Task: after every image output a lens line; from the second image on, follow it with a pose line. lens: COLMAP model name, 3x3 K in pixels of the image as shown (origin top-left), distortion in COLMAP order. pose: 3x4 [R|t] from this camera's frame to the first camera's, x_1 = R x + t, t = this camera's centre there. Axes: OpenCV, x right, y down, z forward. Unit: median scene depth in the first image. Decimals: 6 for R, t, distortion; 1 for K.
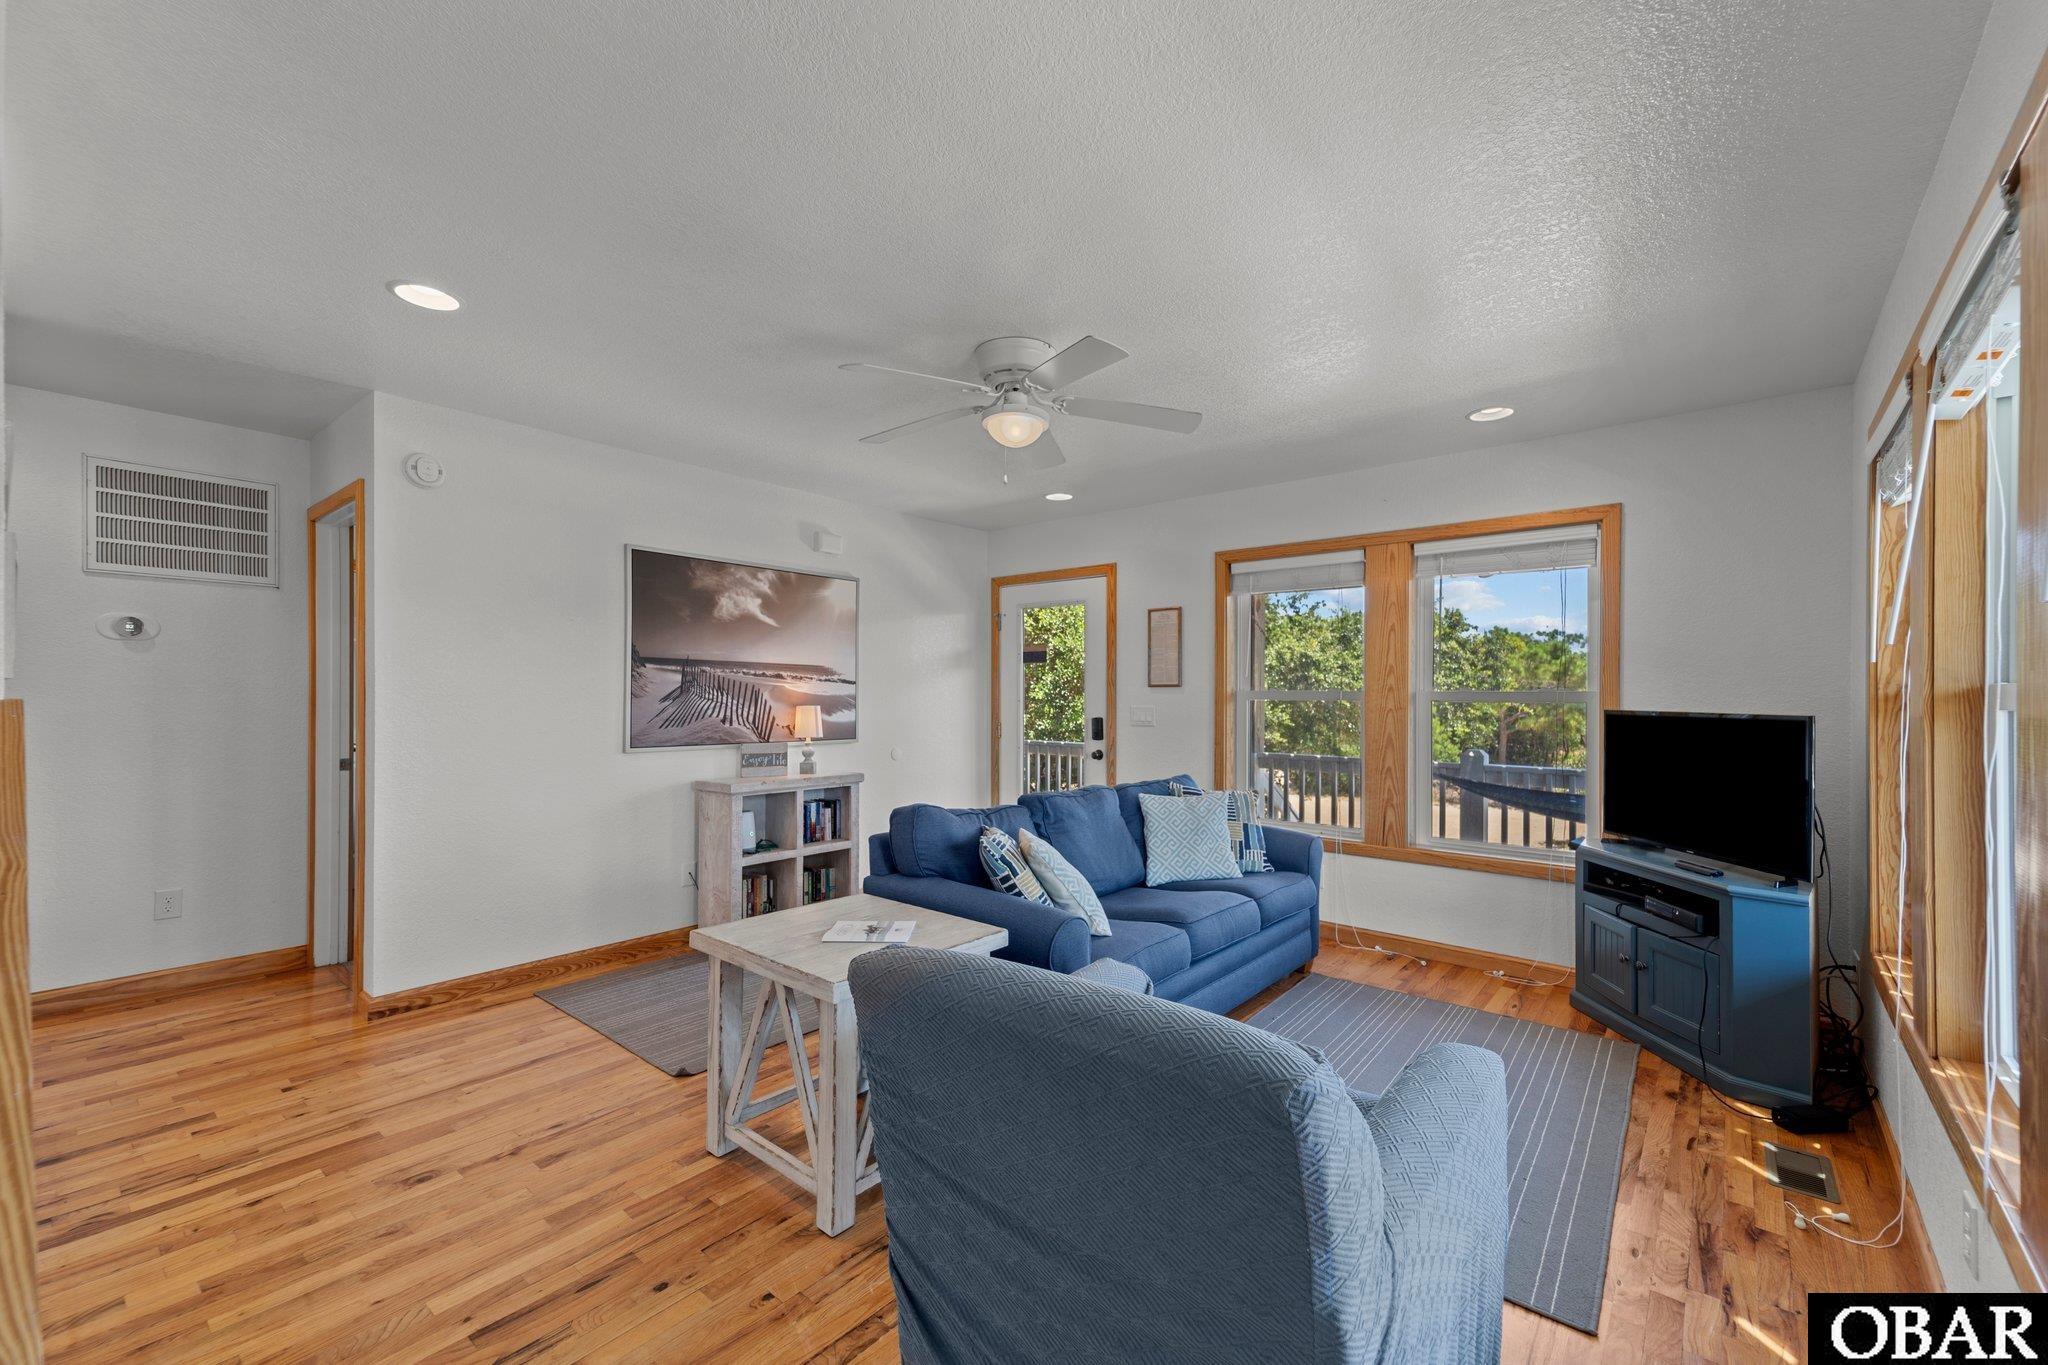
lens RADIAL K [[817.0, 0, 1032.4], [0, 817.0, 693.7], [0, 0, 1]] dist [-0.012890, -0.000117]
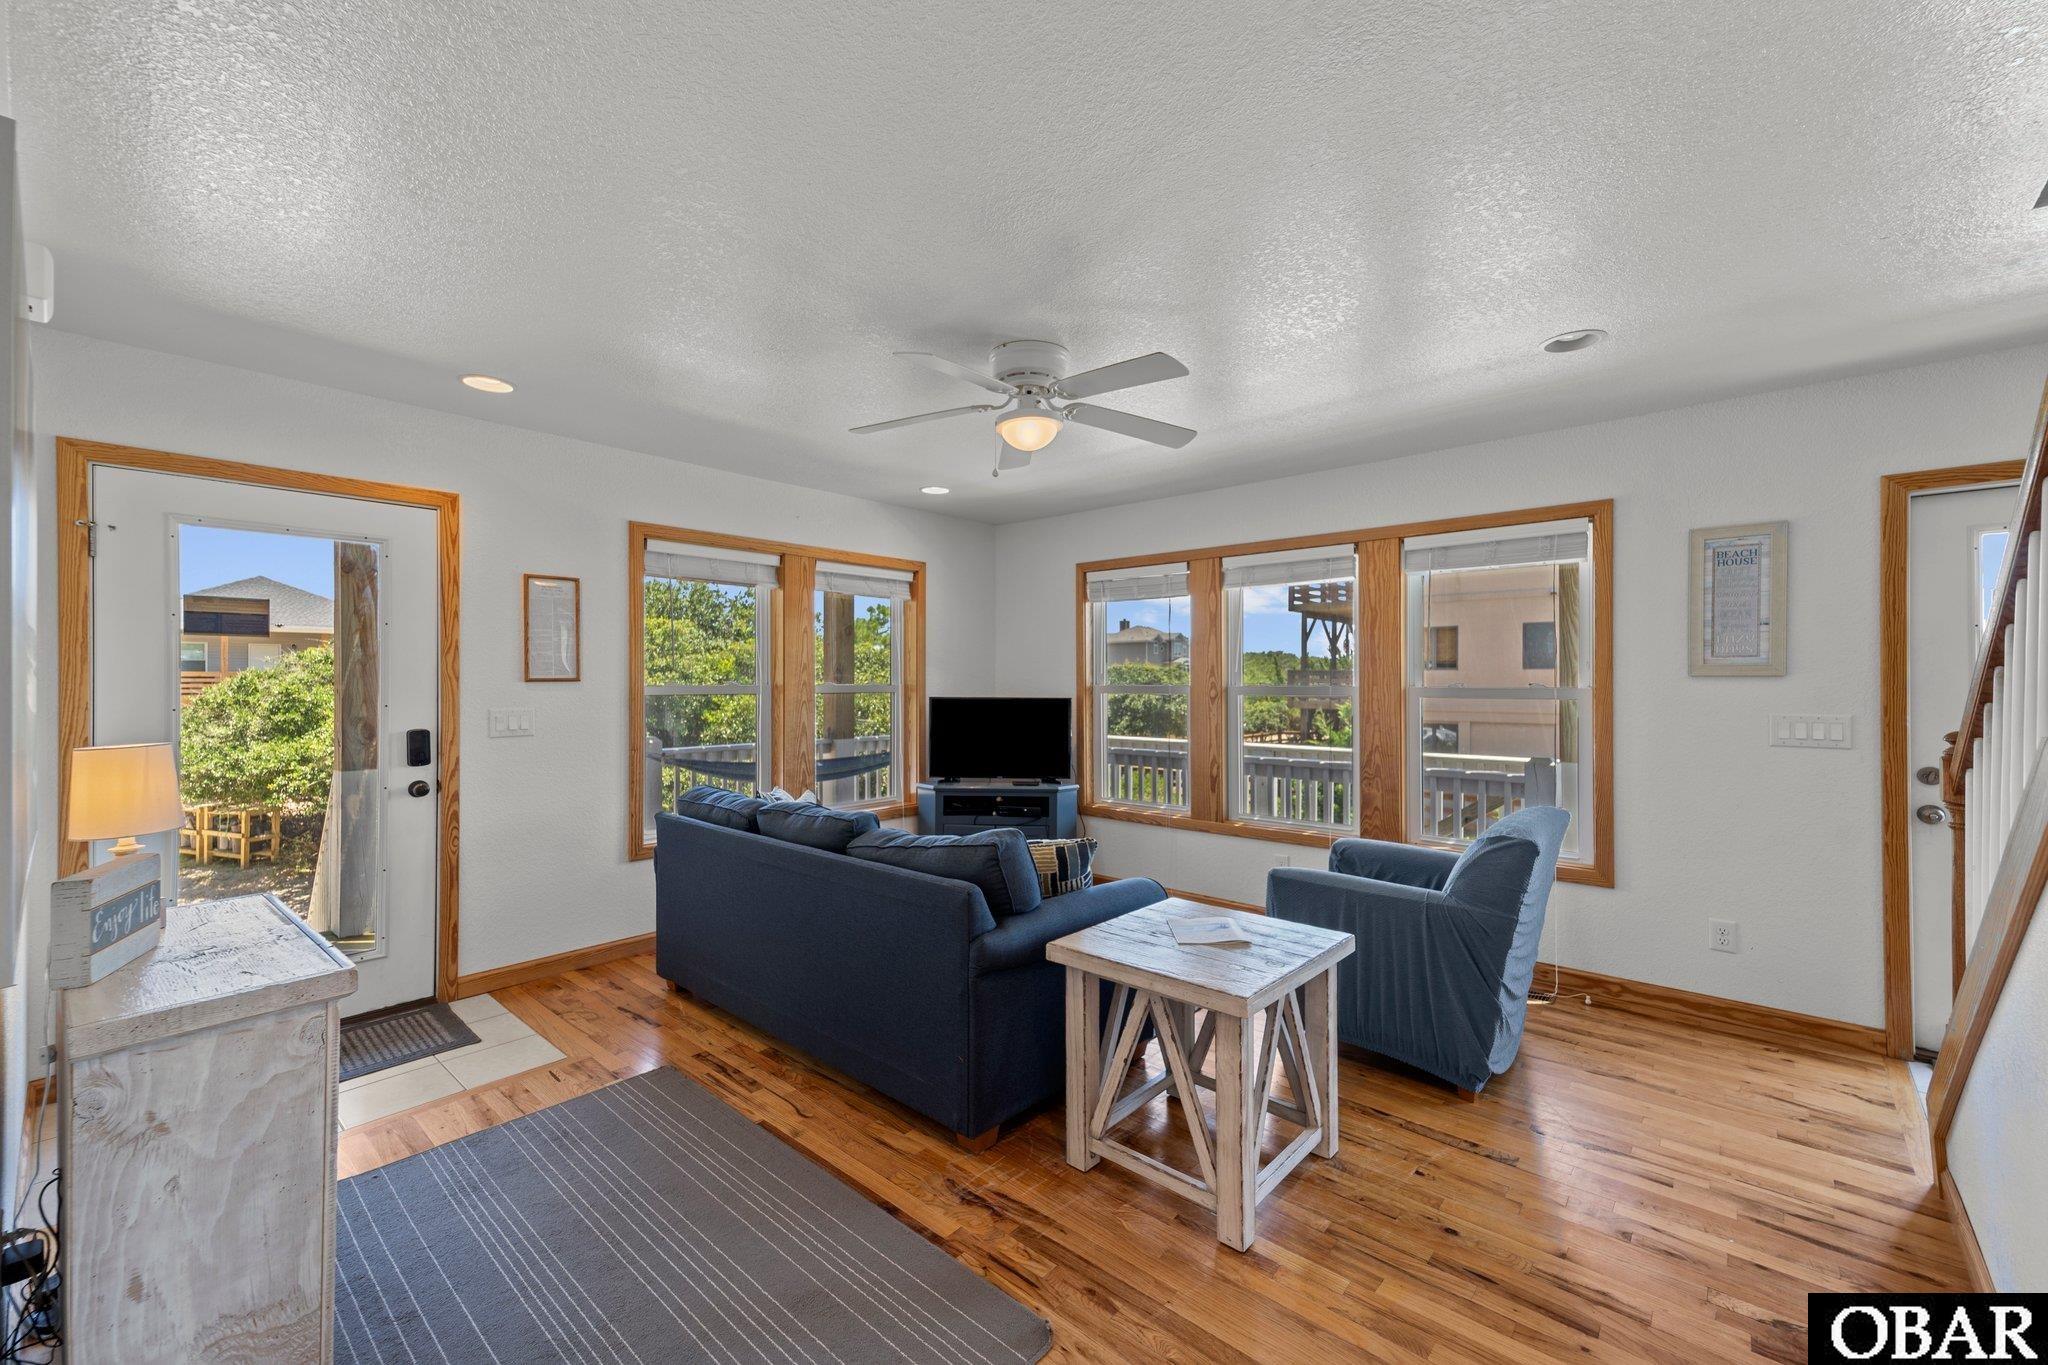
lens RADIAL K [[824.4, 0, 1020.6], [0, 824.4, 672.6], [0, 0, 1]] dist [0.001138, -0.000118]
pose [[0.048349, 0.004263, 0.998821, -0.956116], [-0.001944, 0.999989, -0.004174, -0.023926], [-0.998829, -0.001740, 0.048357, 0.899766]]
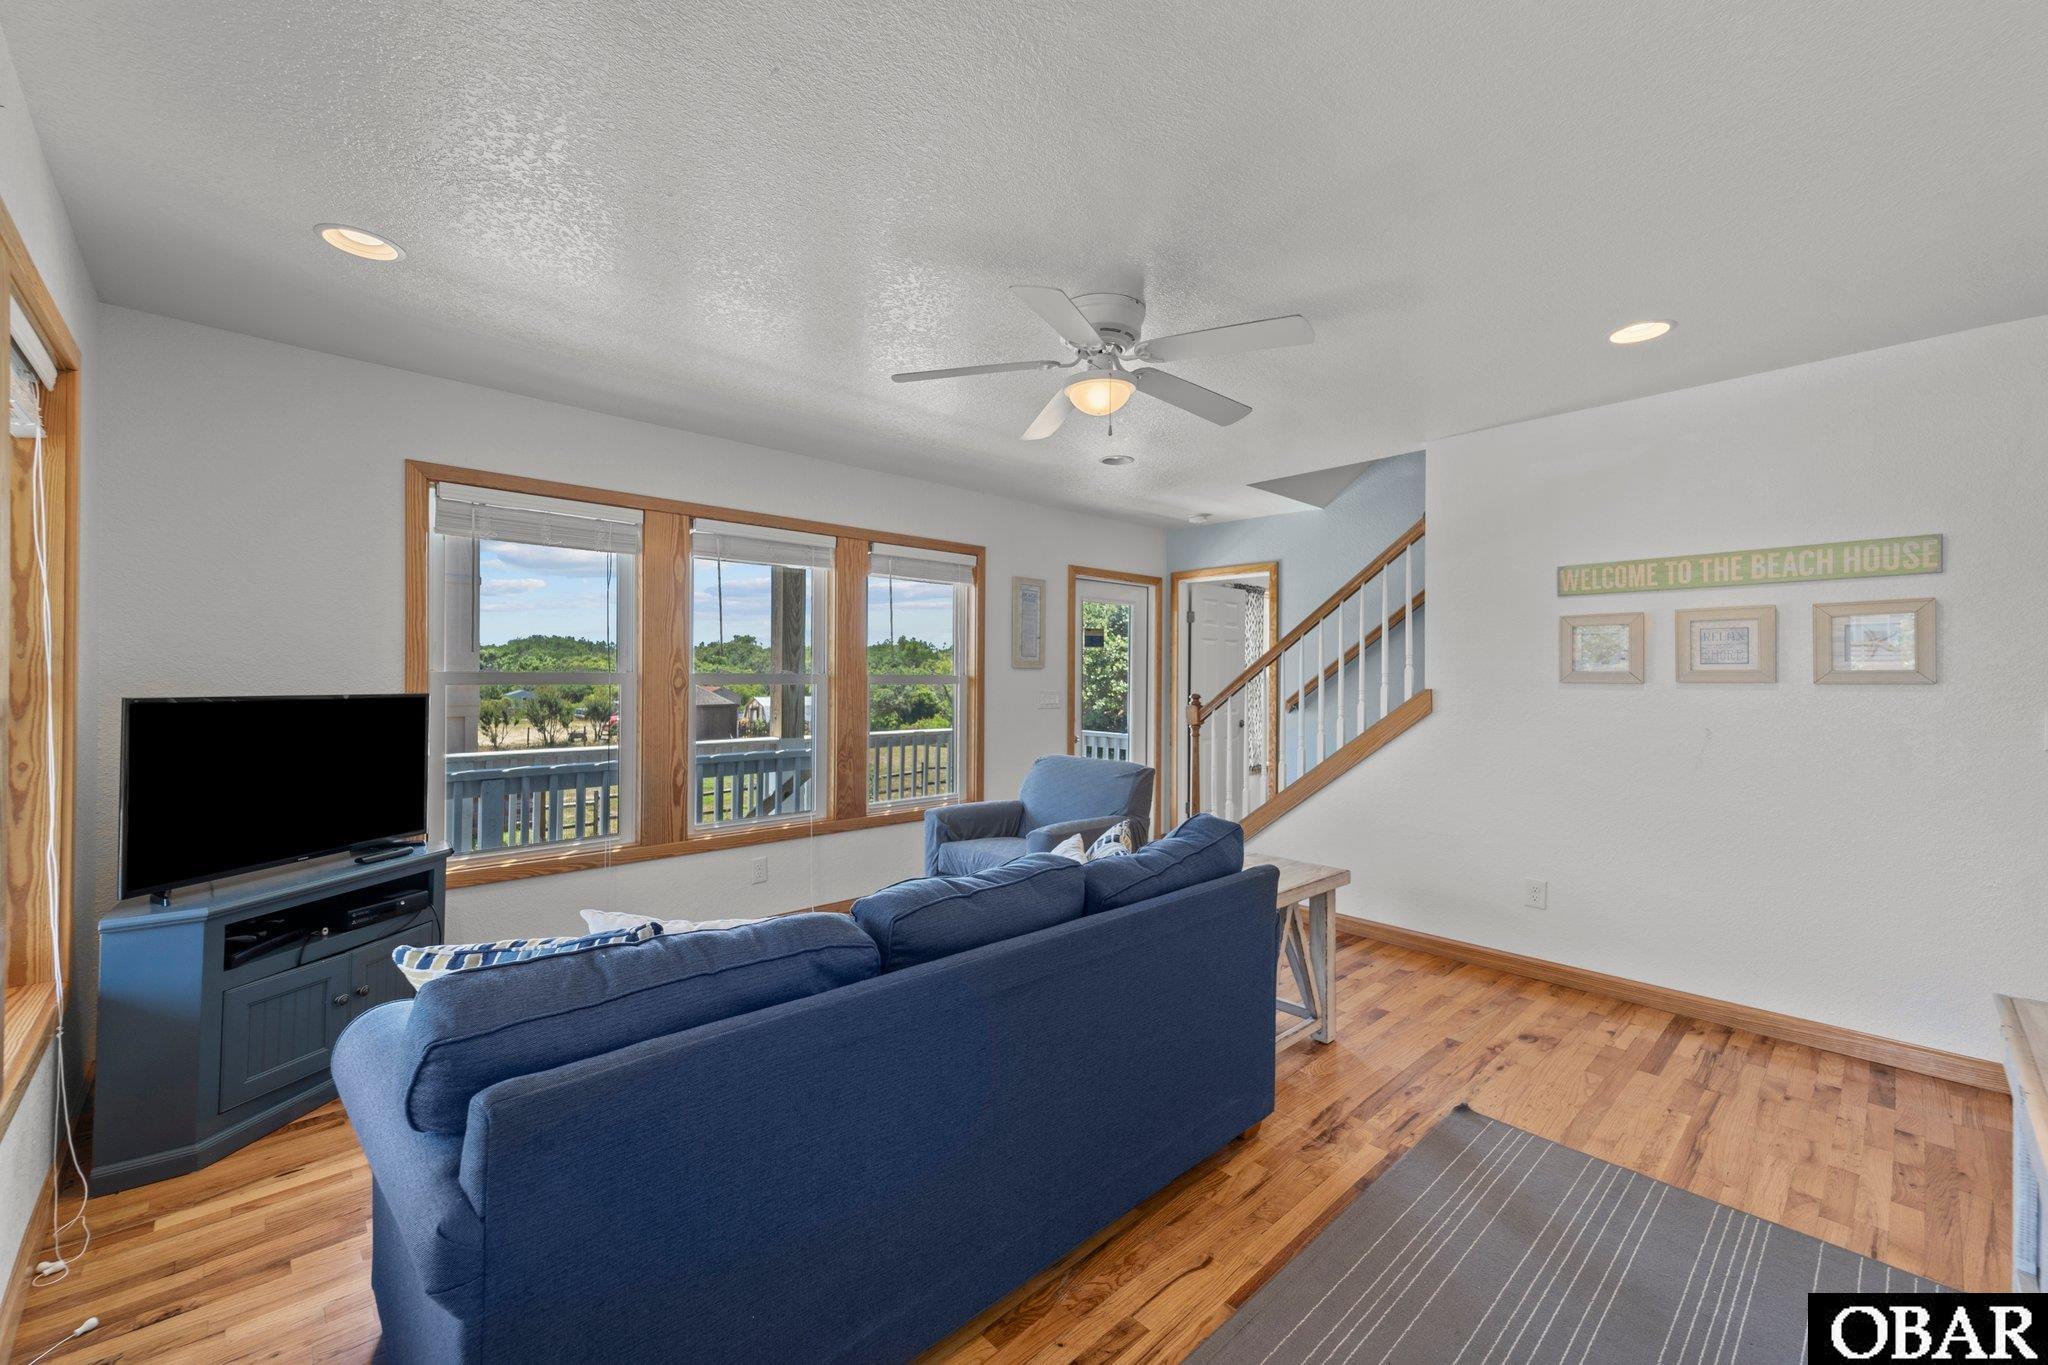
lens RADIAL K [[824.4, 0, 1020.6], [0, 824.4, 672.6], [0, 0, 1]] dist [0.001138, -0.000118]
pose [[-0.990739, -0.012179, 0.135229, -0.055107], [-0.013082, 0.999898, -0.005792, -0.006434], [-0.135145, -0.007508, -0.990797, 1.798390]]
